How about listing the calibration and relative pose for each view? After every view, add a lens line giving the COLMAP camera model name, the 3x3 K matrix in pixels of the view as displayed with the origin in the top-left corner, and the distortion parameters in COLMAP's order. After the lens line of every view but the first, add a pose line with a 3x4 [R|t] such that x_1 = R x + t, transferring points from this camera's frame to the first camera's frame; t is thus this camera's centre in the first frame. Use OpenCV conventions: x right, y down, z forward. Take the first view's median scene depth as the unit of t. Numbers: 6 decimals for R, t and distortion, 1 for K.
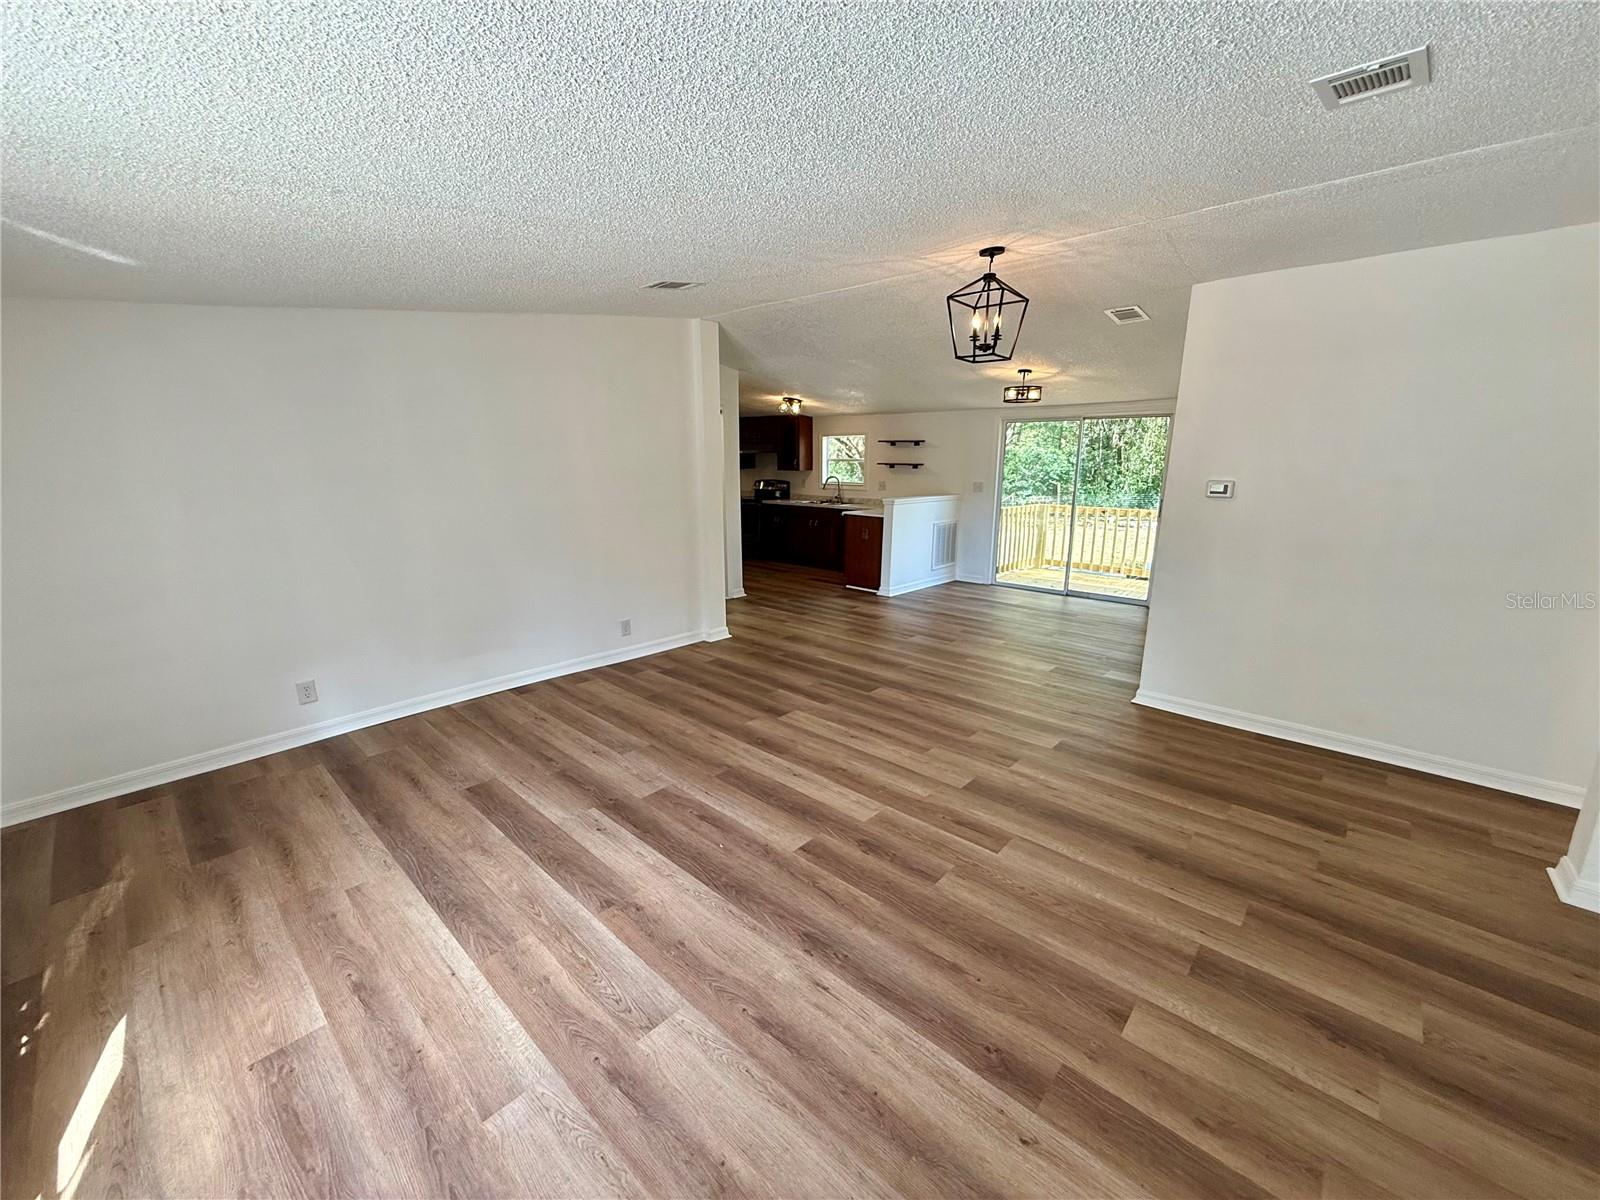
lens RADIAL K [[638.4, 0, 795.3], [0, 638.4, 603.2], [0, 0, 1]] dist [-0.001378, 0.000568]
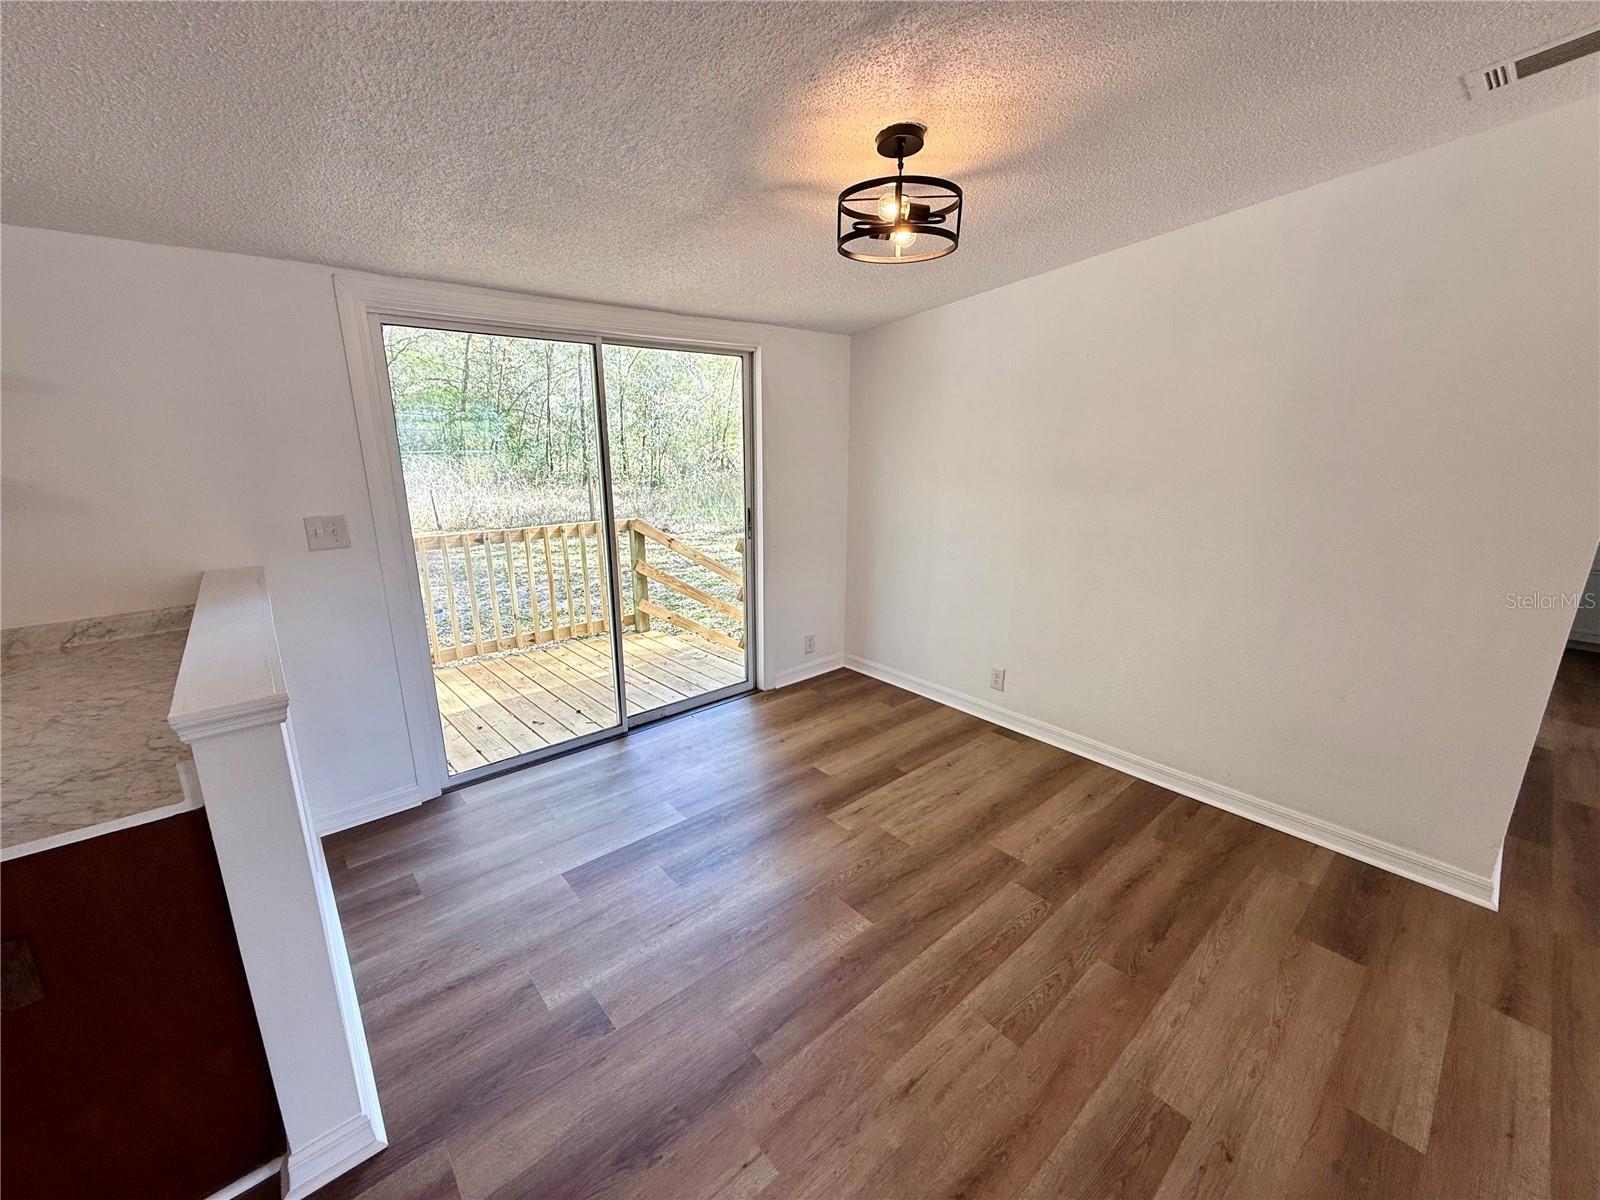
lens RADIAL K [[638.4, 0, 798.9], [0, 638.4, 599.3], [0, 0, 1]] dist [-0.001378, 0.000568]
pose [[0.112052, -0.254257, 0.960624, 0.034309], [0.218695, 0.949319, 0.225755, -0.403314], [-0.969338, 0.184787, 0.161978, 1.746596]]
